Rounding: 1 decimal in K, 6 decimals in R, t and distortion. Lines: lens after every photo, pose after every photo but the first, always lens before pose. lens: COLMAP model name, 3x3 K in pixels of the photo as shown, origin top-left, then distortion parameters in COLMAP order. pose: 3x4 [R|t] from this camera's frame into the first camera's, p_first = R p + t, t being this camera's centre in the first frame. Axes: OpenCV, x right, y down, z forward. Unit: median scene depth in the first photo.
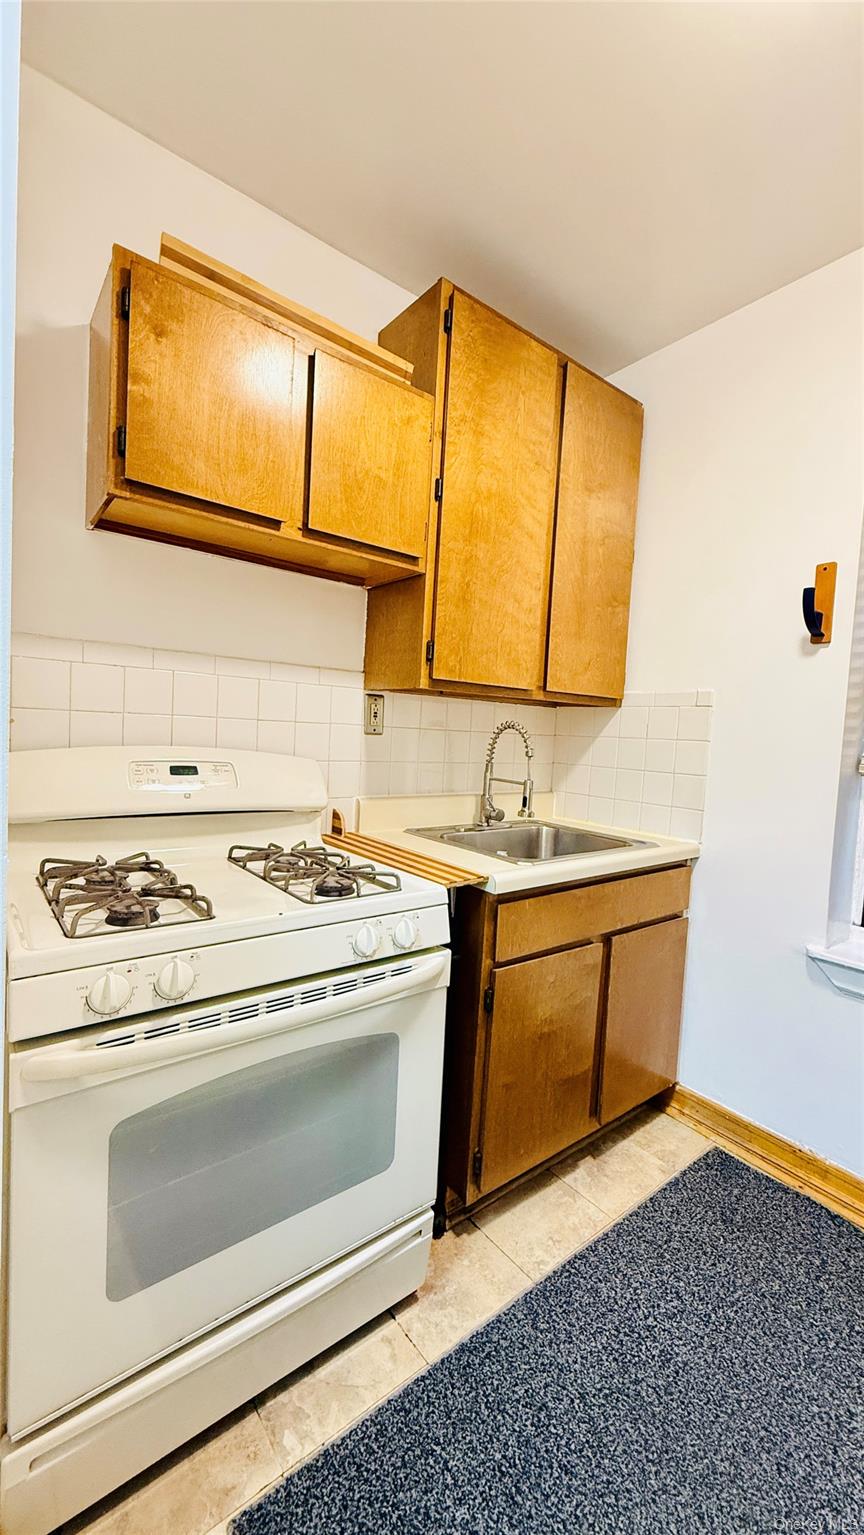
lens RADIAL K [[614.0, 0, 432.8], [0, 614.0, 766.2], [0, 0, 1]] dist [0.000092, 0.000020]
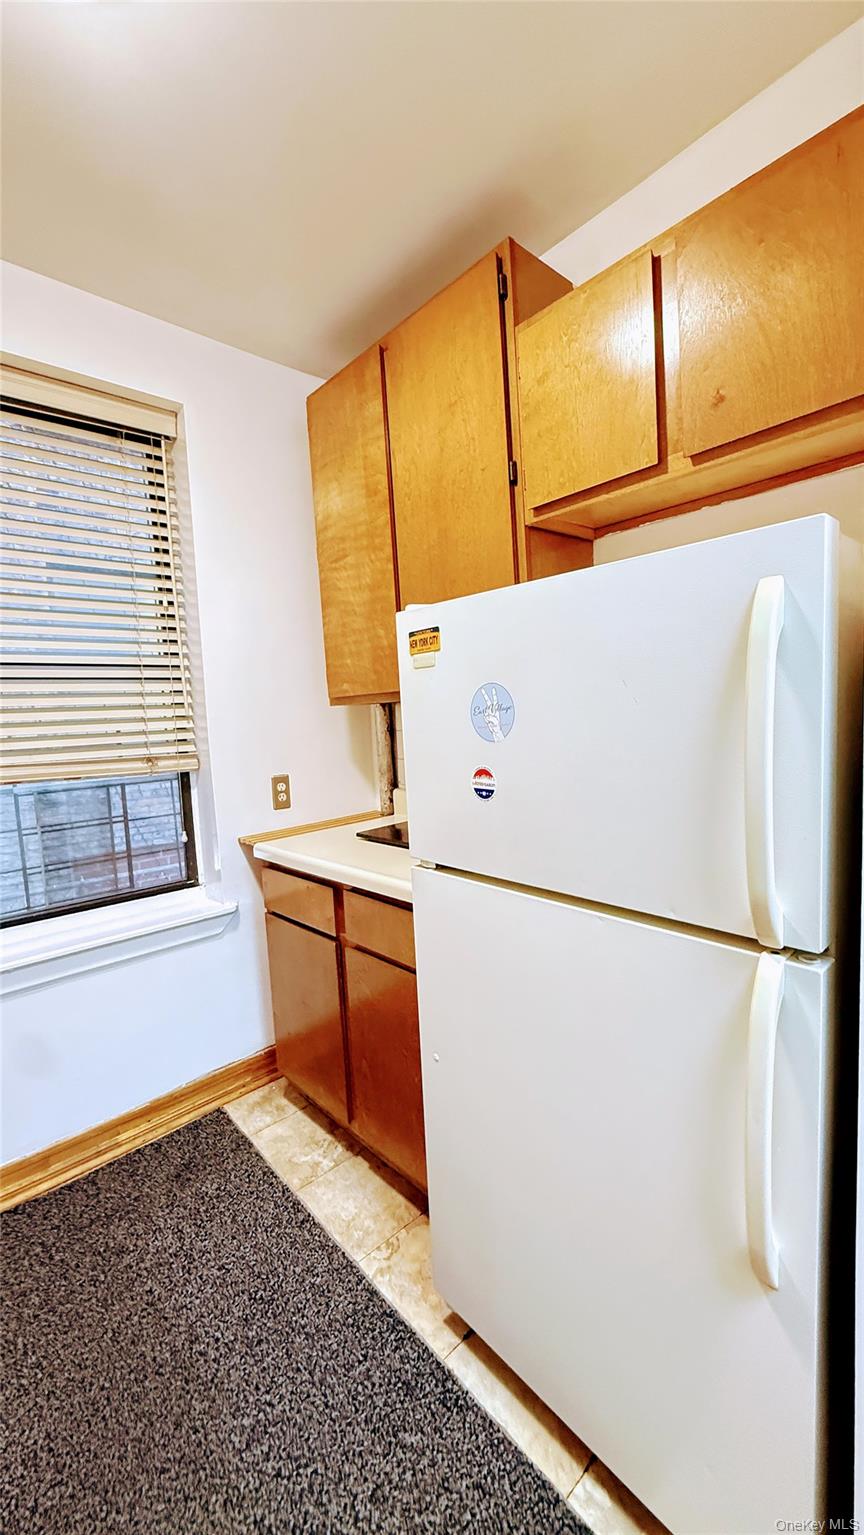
lens RADIAL K [[614.0, 0, 432.2], [0, 614.0, 767.5], [0, 0, 1]] dist [0.000092, 0.000020]
pose [[-0.066317, -0.138536, 0.988134, -0.405527], [0.103455, 0.984023, 0.144903, -0.102641], [-0.992421, 0.111837, -0.050926, 0.347214]]
